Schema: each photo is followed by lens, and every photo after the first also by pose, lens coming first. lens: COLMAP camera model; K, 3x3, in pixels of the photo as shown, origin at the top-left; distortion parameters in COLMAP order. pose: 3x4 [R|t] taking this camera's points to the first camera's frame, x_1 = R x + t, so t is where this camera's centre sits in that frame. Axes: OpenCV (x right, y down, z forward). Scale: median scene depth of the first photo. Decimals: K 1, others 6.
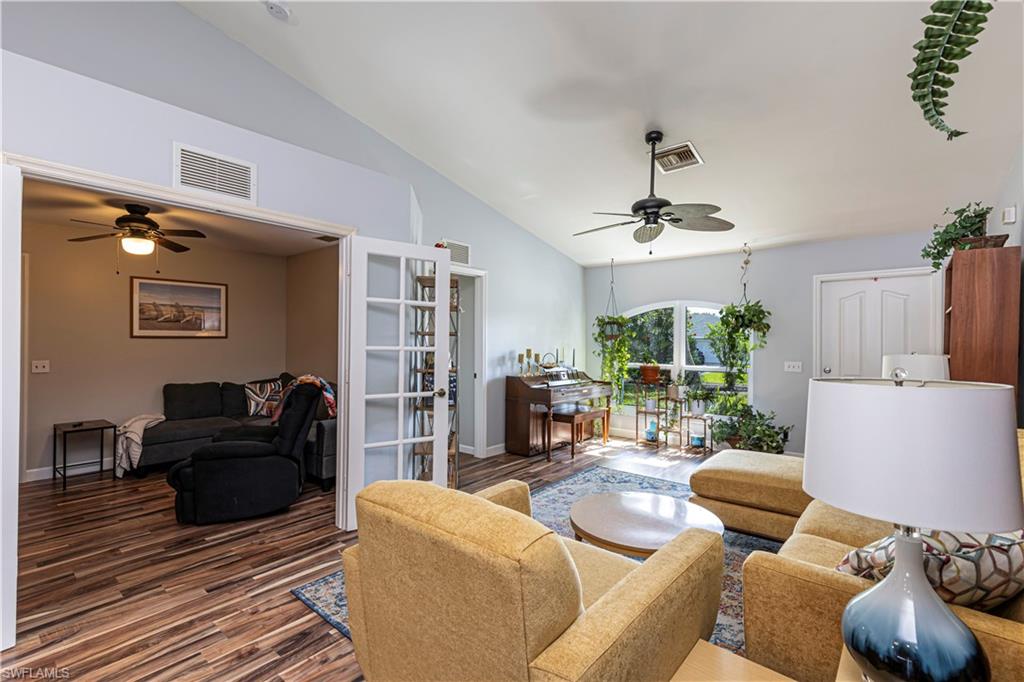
lens RADIAL K [[456.1, 0, 512.0], [0, 456.1, 339.0], [0, 0, 1]] dist [0.004992, -0.000116]
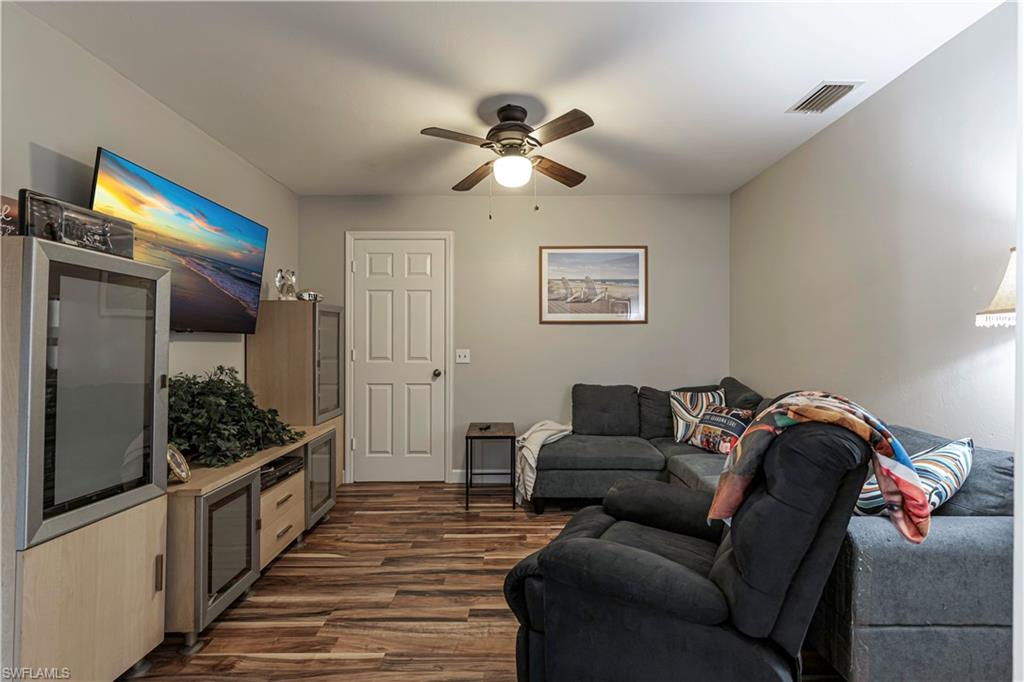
lens RADIAL K [[456.1, 0, 519.8], [0, 456.1, 340.2], [0, 0, 1]] dist [0.004992, -0.000116]
pose [[0.644589, -0.004633, -0.764516, -0.285964], [0.003457, 0.999989, -0.003145, 0.033293], [0.764522, -0.000616, 0.644598, 0.532214]]
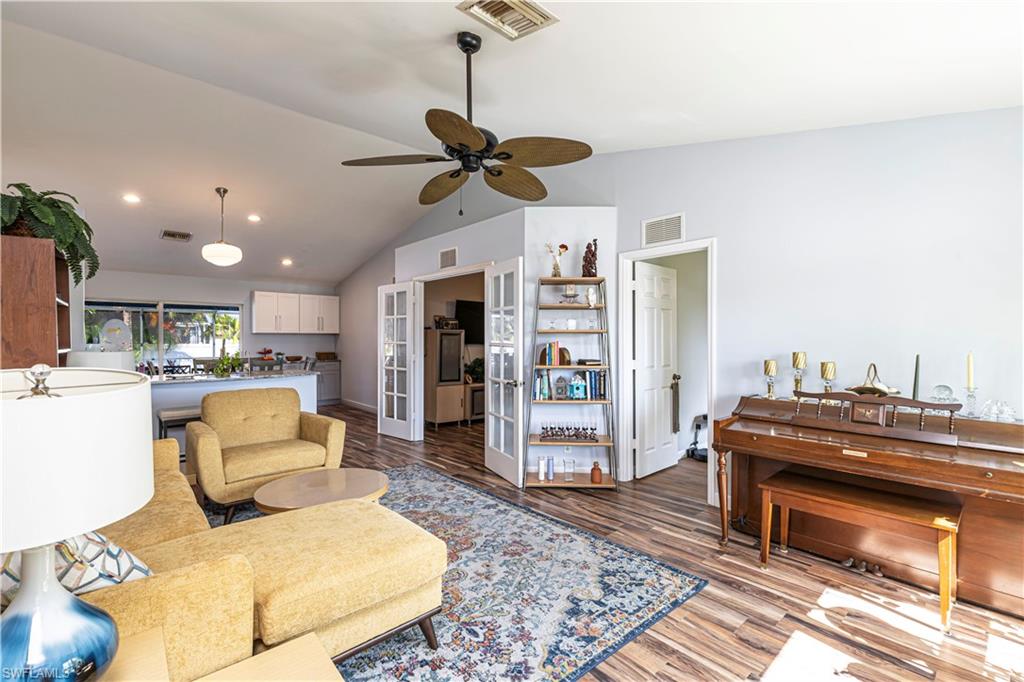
lens RADIAL K [[456.1, 0, 514.5], [0, 456.1, 342.3], [0, 0, 1]] dist [0.004992, -0.000116]
pose [[-0.141918, 0.006307, -0.989858, 0.826428], [0.009425, 0.999943, 0.005020, 0.003958], [0.989834, -0.008617, -0.141969, 0.975042]]
